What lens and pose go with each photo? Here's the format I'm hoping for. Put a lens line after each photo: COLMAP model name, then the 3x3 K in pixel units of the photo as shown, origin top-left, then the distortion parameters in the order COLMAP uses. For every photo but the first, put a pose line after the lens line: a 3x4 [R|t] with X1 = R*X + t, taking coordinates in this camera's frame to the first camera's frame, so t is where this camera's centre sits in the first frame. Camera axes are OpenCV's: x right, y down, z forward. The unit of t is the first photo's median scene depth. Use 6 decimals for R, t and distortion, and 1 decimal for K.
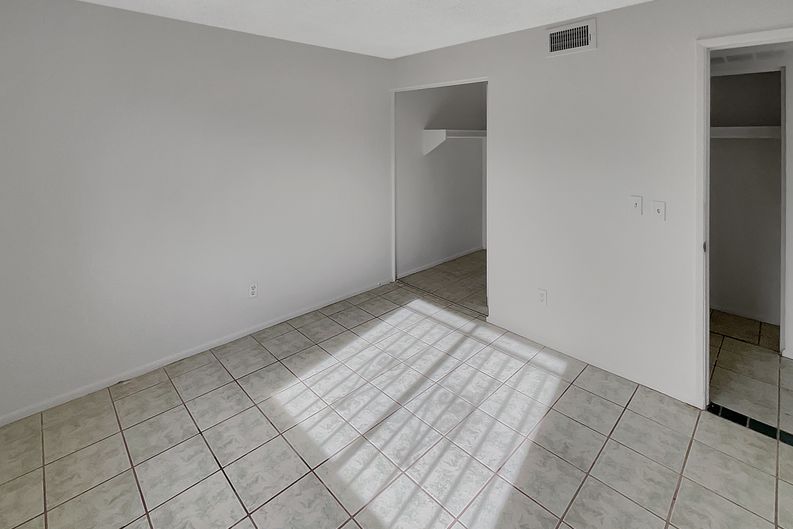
lens RADIAL K [[356.5, 0, 396.5], [0, 356.5, 264.5], [0, 0, 1]] dist [-0.026816, -0.000008]
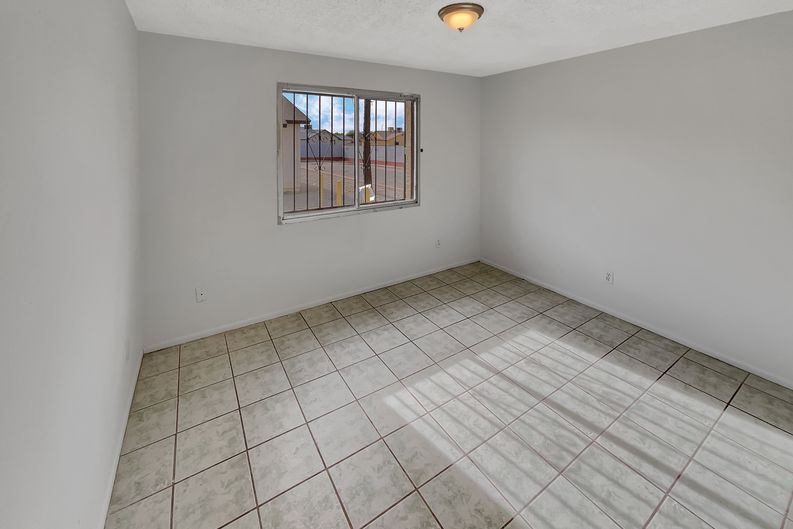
lens RADIAL K [[305.8, 0, 396.5], [0, 305.8, 264.5], [0, 0, 1]] dist [-0.000630, -0.000067]
pose [[-0.198253, 0.375207, -0.905492, 0.789196], [-0.331528, 0.843708, 0.422192, -0.181258], [0.922380, 0.383896, -0.042877, 0.515364]]
